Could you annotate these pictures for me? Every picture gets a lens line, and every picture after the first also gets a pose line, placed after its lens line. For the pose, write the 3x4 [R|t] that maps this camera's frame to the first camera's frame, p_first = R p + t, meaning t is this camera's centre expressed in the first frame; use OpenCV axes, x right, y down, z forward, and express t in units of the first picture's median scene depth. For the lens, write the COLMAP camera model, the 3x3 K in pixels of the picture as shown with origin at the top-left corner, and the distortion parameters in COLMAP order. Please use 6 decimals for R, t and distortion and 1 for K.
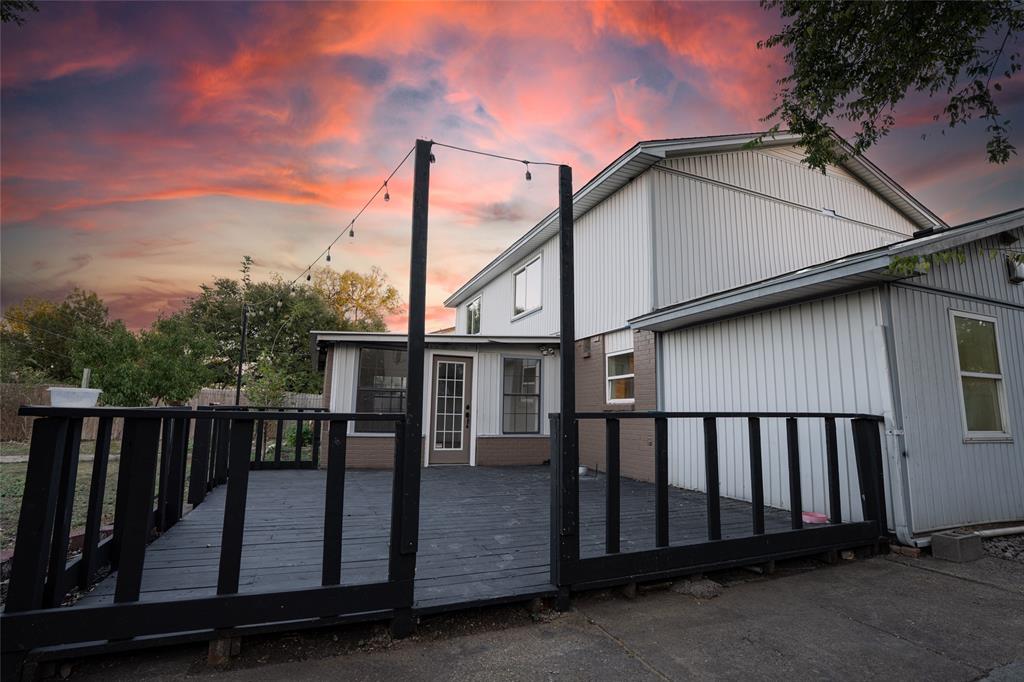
lens RADIAL K [[466.8, 0, 512.0], [0, 466.8, 341.0], [0, 0, 1]] dist [-0.062446, 0.023028]
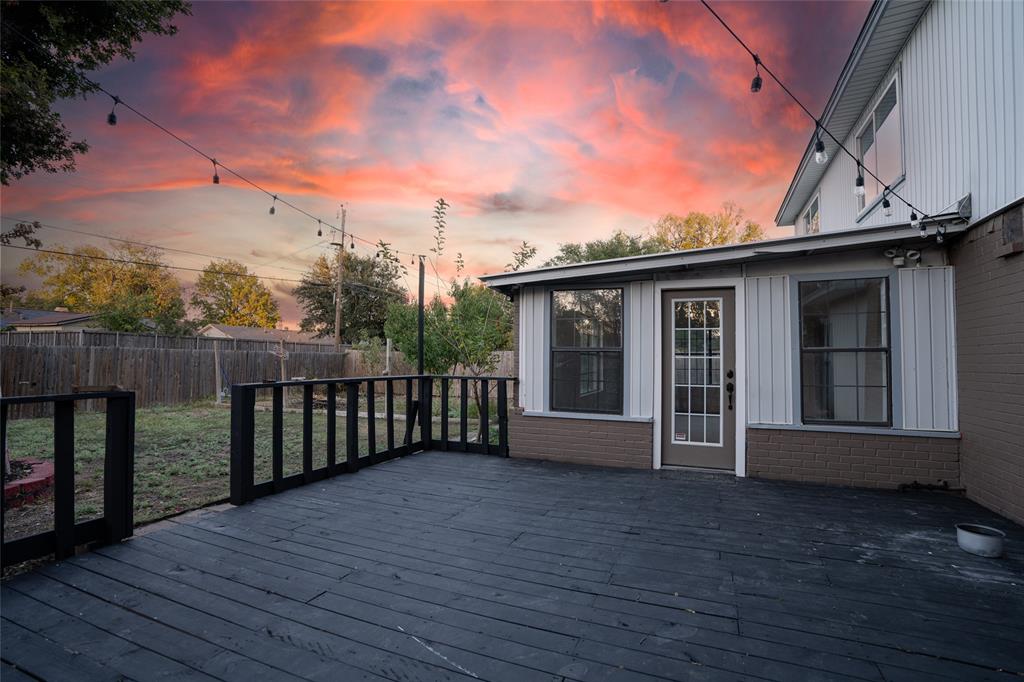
lens RADIAL K [[482.7, 0, 512.0], [0, 482.7, 341.0], [0, 0, 1]] dist [-0.068732, 0.028629]
pose [[0.720103, -0.039046, -0.692767, 0.121430], [0.105800, 0.992919, 0.054012, 0.040846], [0.685753, -0.112189, 0.719136, 0.395955]]
